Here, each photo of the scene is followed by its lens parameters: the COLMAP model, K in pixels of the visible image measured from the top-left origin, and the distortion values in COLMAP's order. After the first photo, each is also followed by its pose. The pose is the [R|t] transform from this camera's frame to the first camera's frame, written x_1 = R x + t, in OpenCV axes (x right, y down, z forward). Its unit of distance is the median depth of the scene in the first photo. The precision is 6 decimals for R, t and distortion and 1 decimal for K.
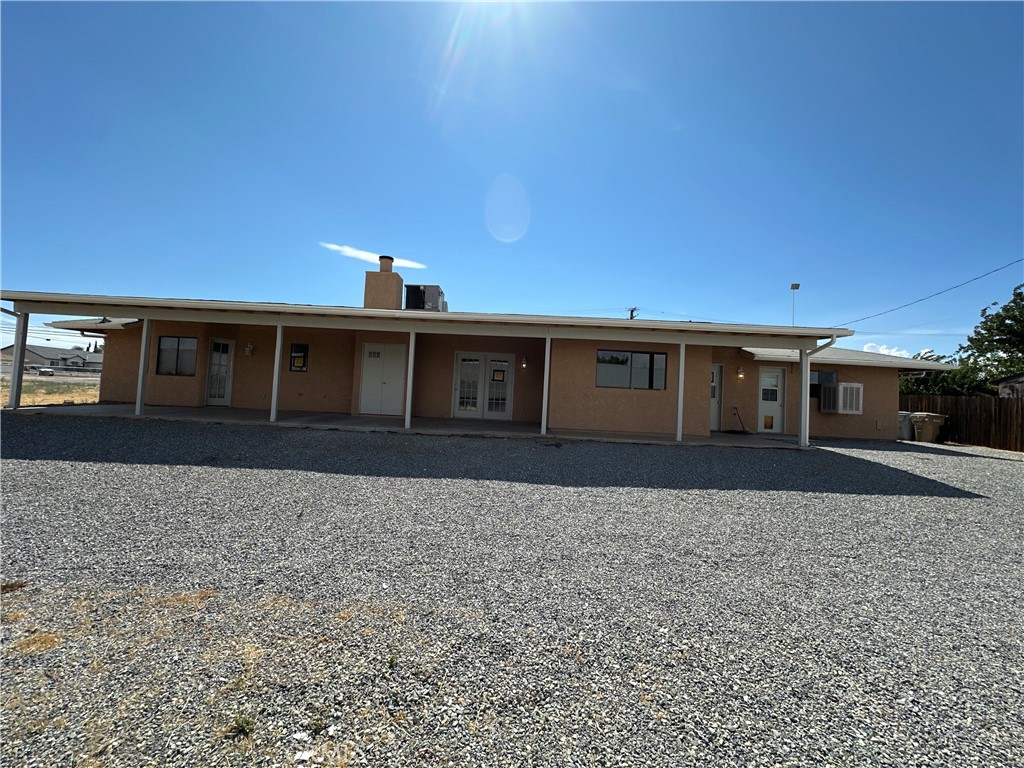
lens RADIAL K [[408.1, 0, 512.0], [0, 408.1, 384.0], [0, 0, 1]] dist [-0.003368, 0.000192]
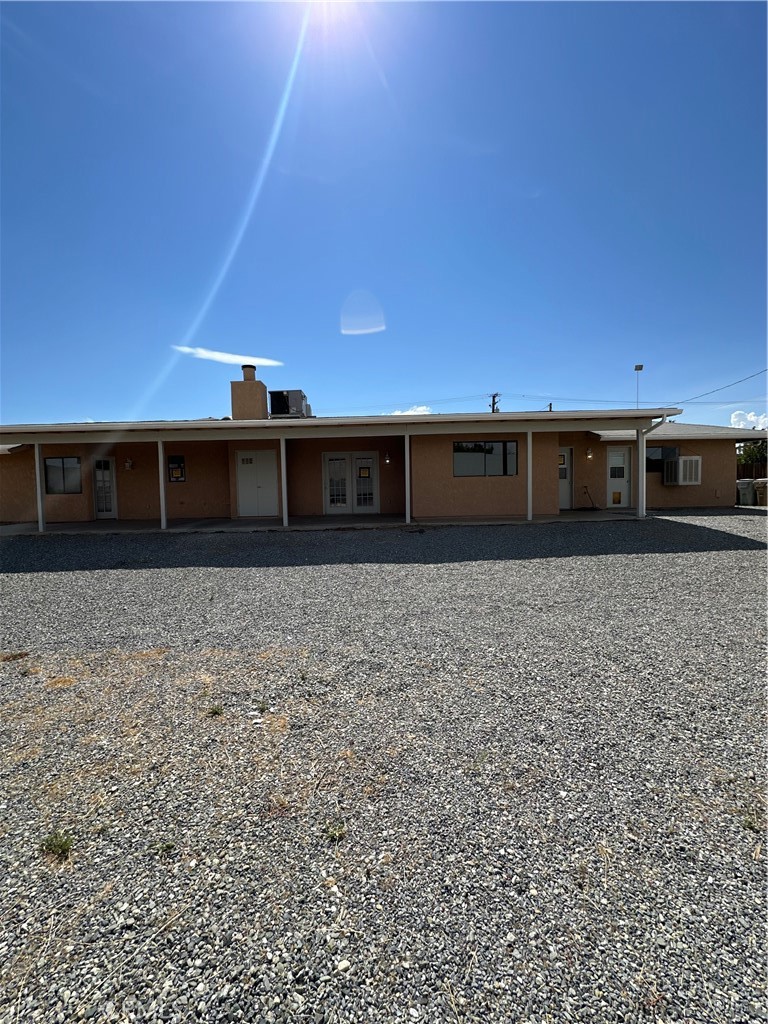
lens RADIAL K [[408.1, 0, 384.0], [0, 408.1, 512.0], [0, 0, 1]] dist [-0.003368, 0.000192]
pose [[0.997429, -0.071531, 0.004374, 0.008951], [0.070924, 0.994033, 0.082871, -0.003498], [-0.010276, -0.082347, 0.996551, -0.113235]]
